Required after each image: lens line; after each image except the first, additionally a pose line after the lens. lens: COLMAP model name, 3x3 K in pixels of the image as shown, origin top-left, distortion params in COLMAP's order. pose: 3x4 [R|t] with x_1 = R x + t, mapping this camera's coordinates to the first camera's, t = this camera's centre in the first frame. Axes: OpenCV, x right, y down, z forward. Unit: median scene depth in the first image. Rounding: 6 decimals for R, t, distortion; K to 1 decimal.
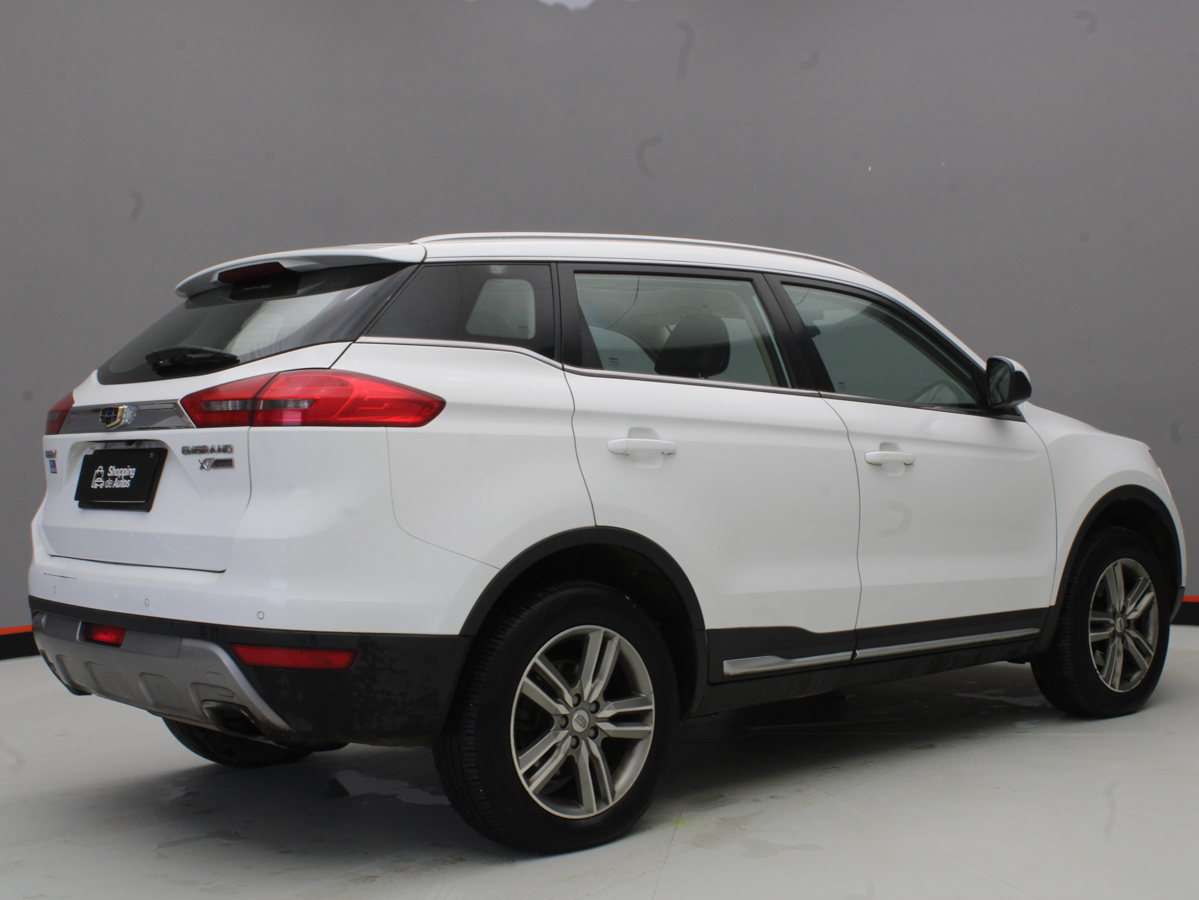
lens RADIAL K [[1613.4, 0, 599.5], [0, 1613.4, 450.0], [0, 0, 1]] dist [-0.088831, -0.009823]
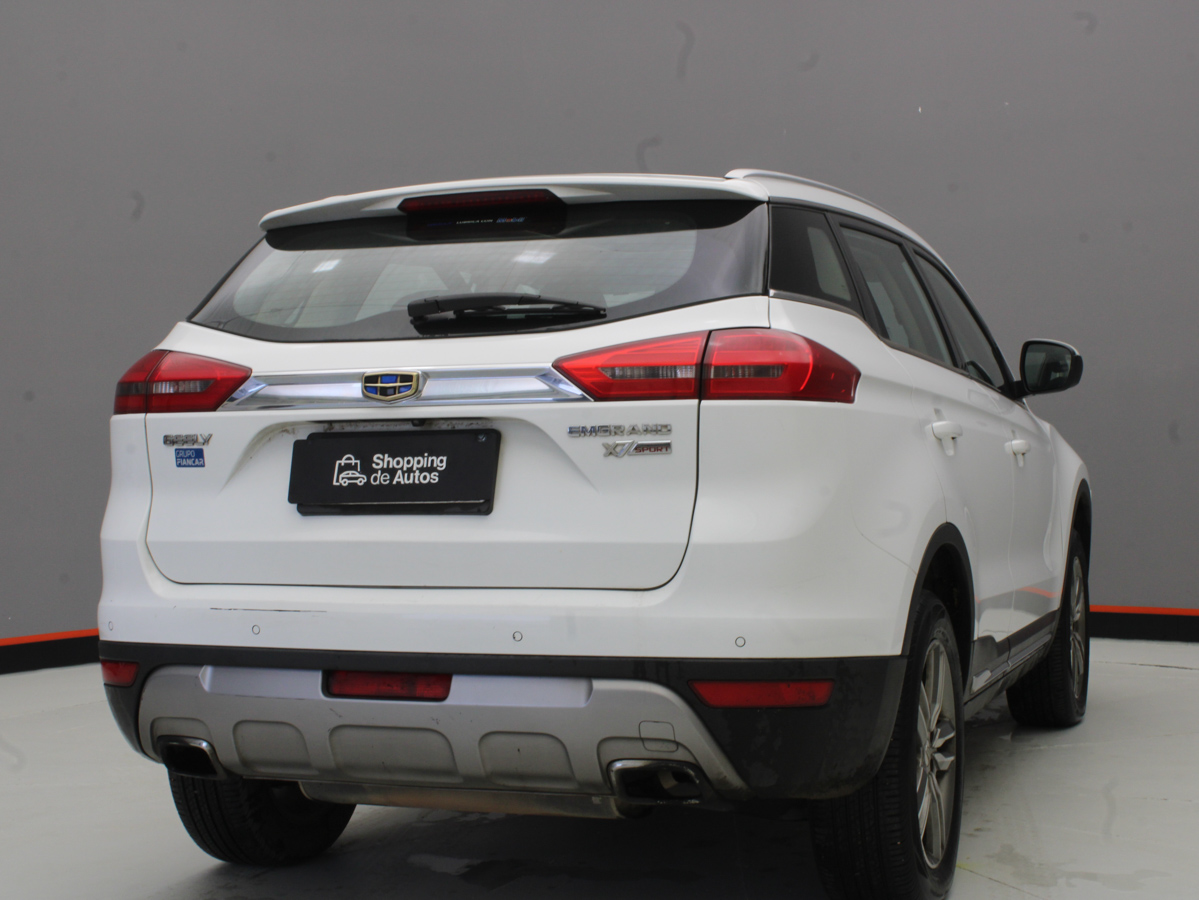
lens RADIAL K [[1900.8, 0, 599.5], [0, 1900.8, 450.0], [0, 0, 1]] dist [-0.043891, -0.064836]
pose [[0.886081, -0.000670, 0.463529, -0.622566], [0.003623, 0.999978, -0.005480, 0.013171], [-0.463515, 0.006535, 0.886065, 0.191016]]
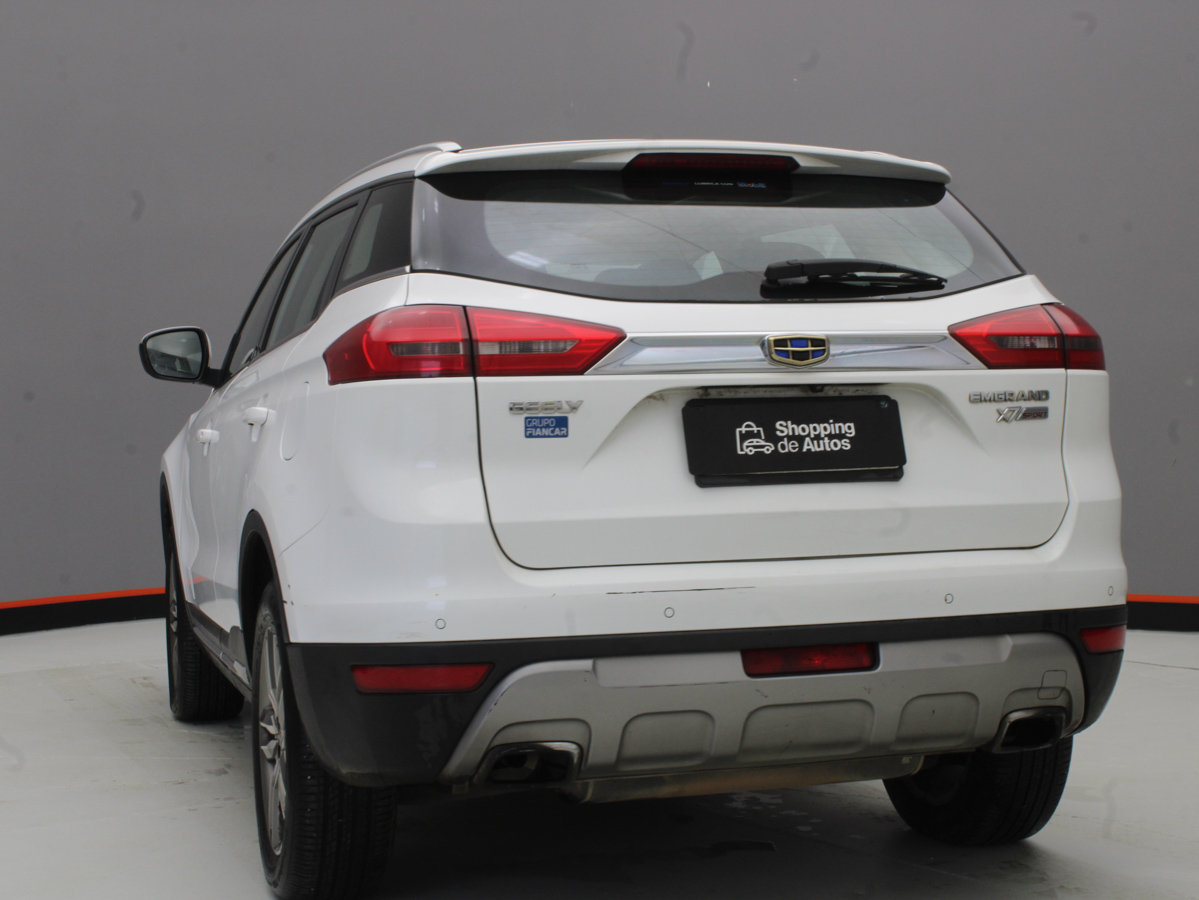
lens RADIAL K [[1924.4, 0, 599.5], [0, 1924.4, 450.0], [0, 0, 1]] dist [-0.005088, -0.015843]
pose [[0.426022, -0.008929, 0.904669, -1.110174], [0.016077, 0.999868, 0.002298, 0.019447], [-0.904570, 0.013565, 0.426110, 0.721387]]
